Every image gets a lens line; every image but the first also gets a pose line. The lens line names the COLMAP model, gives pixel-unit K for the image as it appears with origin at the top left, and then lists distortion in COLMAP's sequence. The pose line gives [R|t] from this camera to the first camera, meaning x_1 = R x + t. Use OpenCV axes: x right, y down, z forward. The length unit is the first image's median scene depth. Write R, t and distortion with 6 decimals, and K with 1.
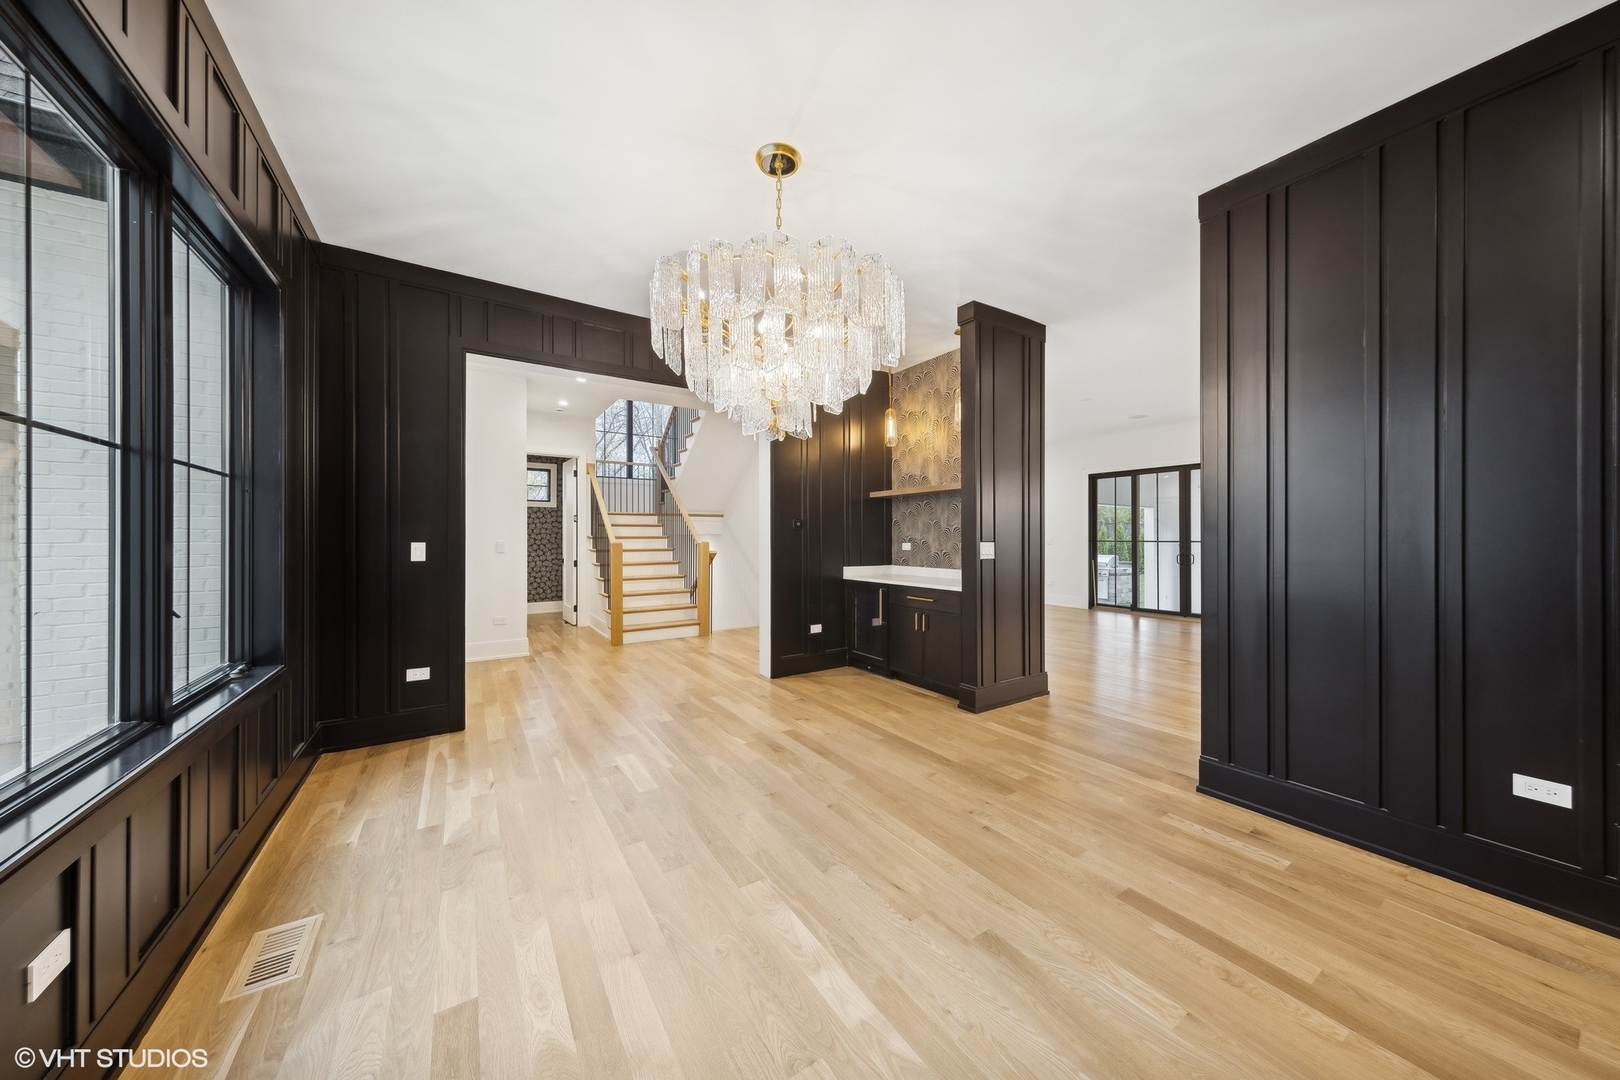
lens RADIAL K [[517.9, 0, 803.2], [0, 517.9, 538.5], [0, 0, 1]] dist [0.001018, -0.000269]
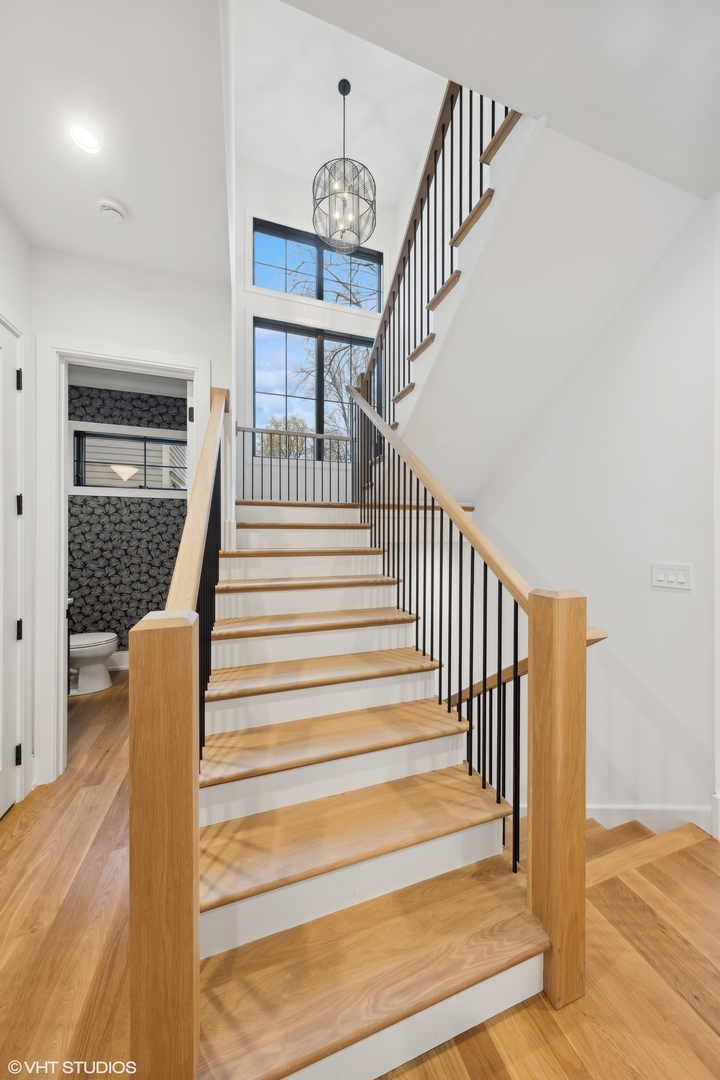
lens RADIAL K [[345.3, 0, 353.5], [0, 345.3, 537.1], [0, 0, 1]] dist [0.001018, -0.000269]
pose [[0.960766, 0.002288, -0.277351, -0.188823], [-0.000387, 0.999976, 0.006907, -0.016437], [0.277360, -0.006528, 0.960744, 0.656122]]
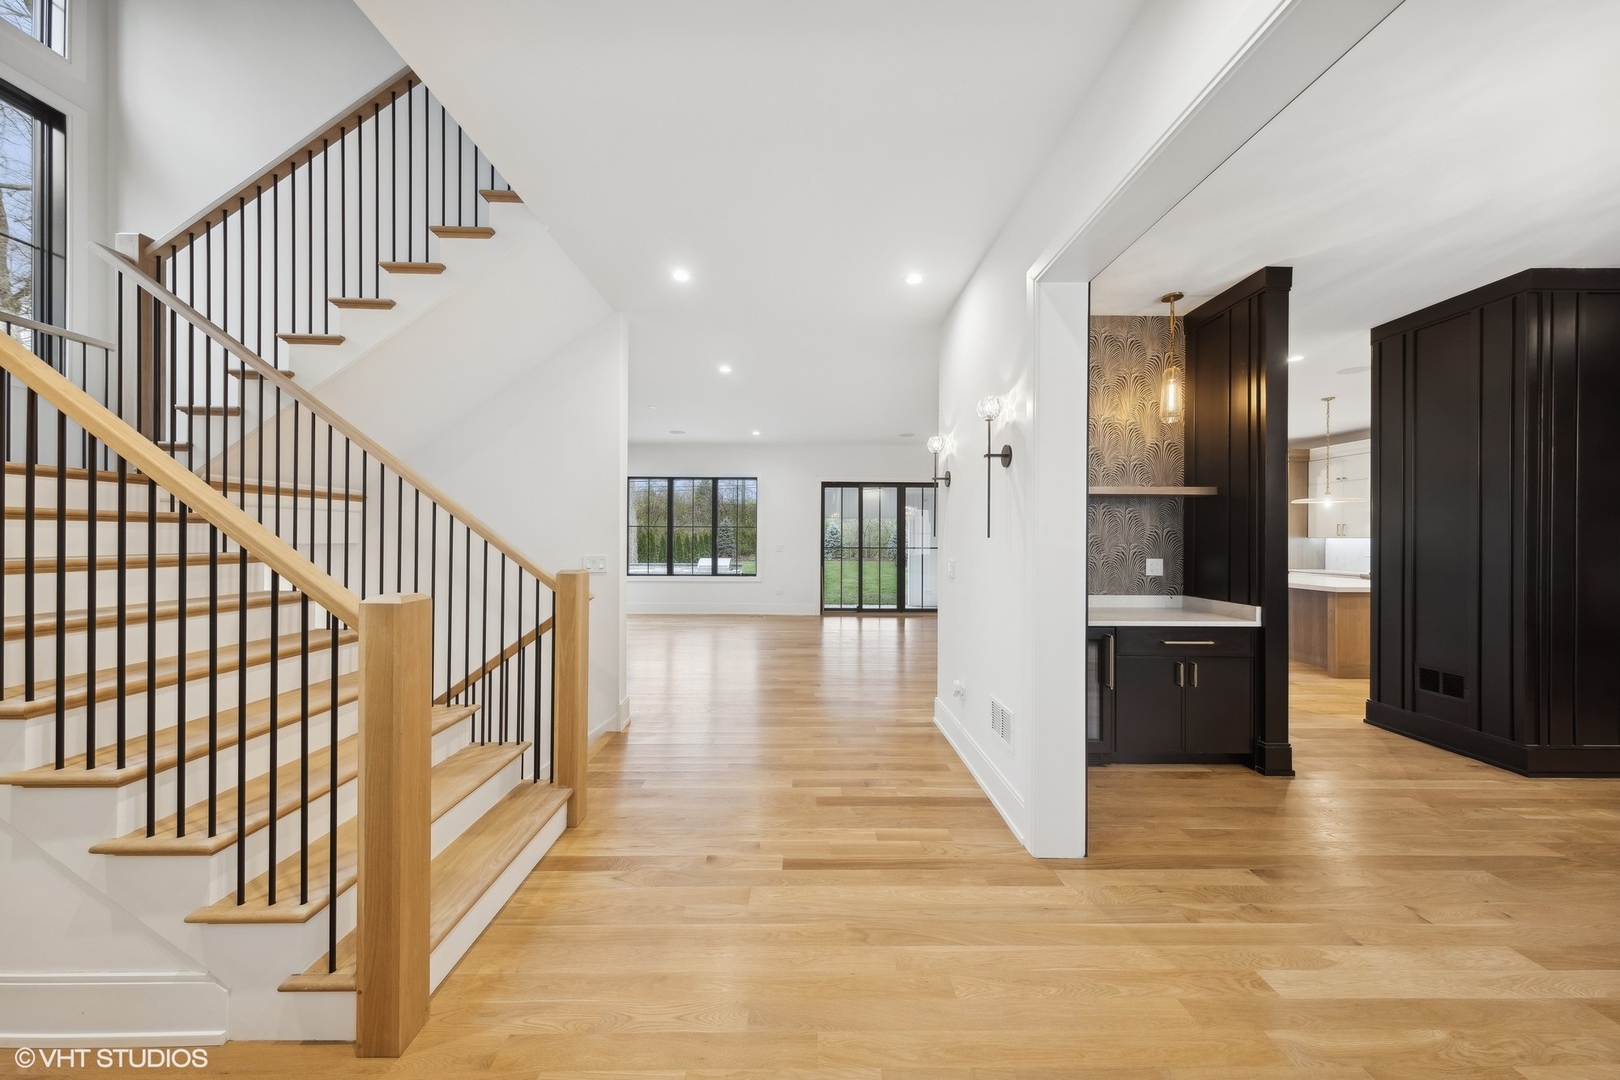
lens RADIAL K [[517.9, 0, 807.0], [0, 517.9, 537.9], [0, 0, 1]] dist [0.001018, -0.000269]
pose [[0.548554, 0.002034, 0.836113, -0.330069], [0.000034, 0.999997, -0.002454, -0.013403], [-0.836115, 0.001375, 0.548552, 0.518149]]
